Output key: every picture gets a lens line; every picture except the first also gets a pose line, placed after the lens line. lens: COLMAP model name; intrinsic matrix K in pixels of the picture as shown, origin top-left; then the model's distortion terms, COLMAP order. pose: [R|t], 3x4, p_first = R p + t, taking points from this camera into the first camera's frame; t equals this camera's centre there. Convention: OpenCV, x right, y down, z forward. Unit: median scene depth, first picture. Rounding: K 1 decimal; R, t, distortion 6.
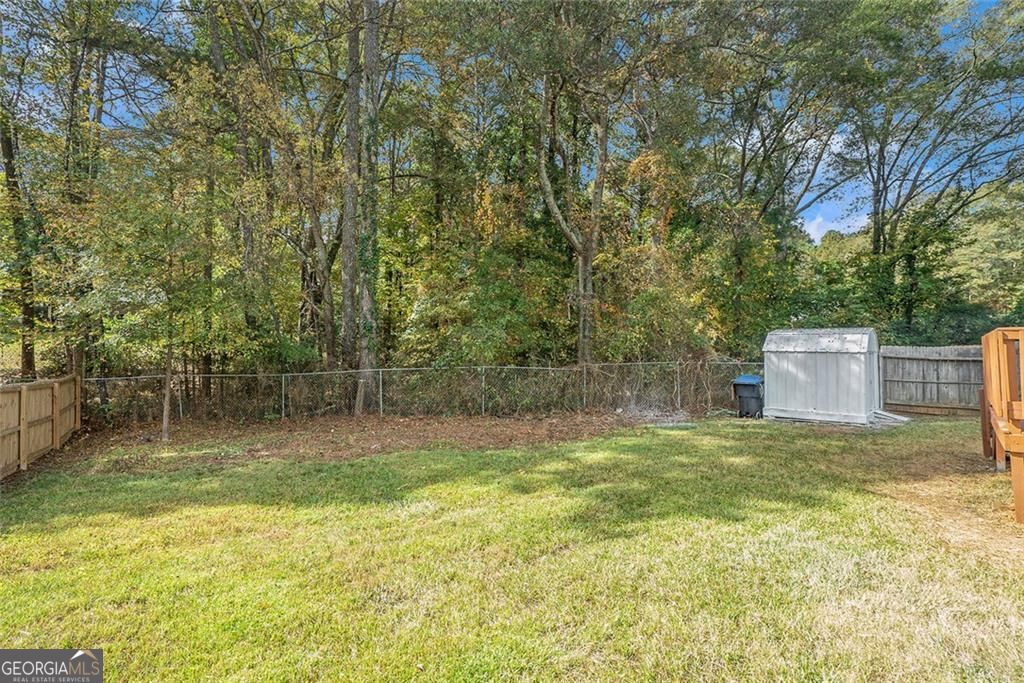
lens RADIAL K [[482.1, 0, 515.7], [0, 482.1, 341.0], [0, 0, 1]] dist [-0.031475, 0.005651]
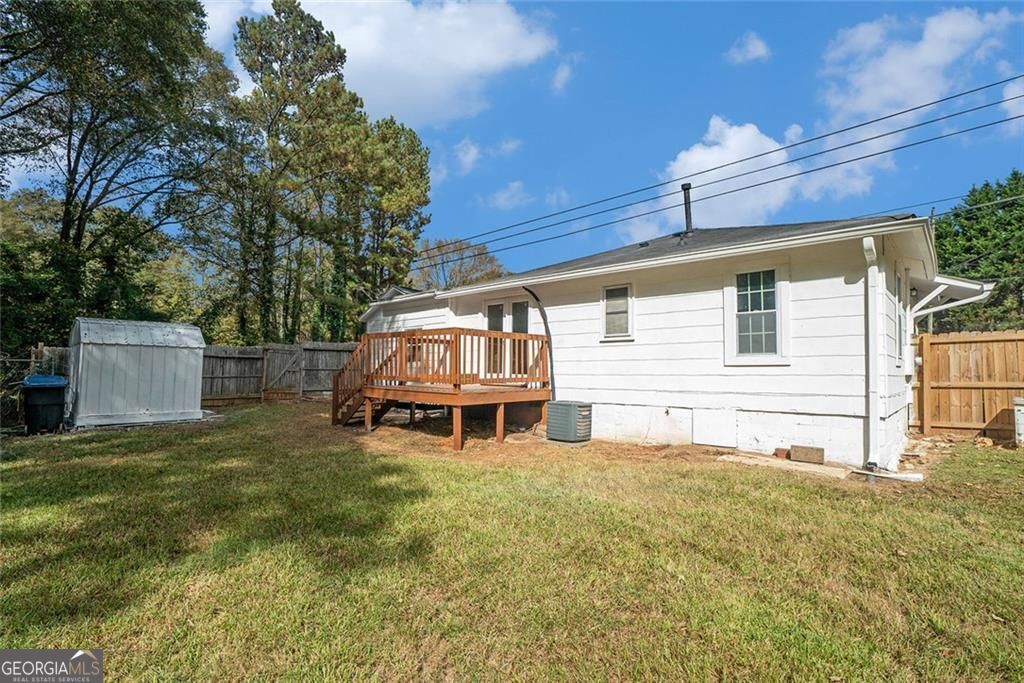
lens RADIAL K [[482.1, 0, 473.5], [0, 482.1, 335.7], [0, 0, 1]] dist [-0.031475, 0.005651]
pose [[0.020239, 0.062400, 0.997846, -0.245388], [-0.023652, 0.997801, -0.061918, 0.045395], [-0.999515, -0.022348, 0.021670, 0.377882]]
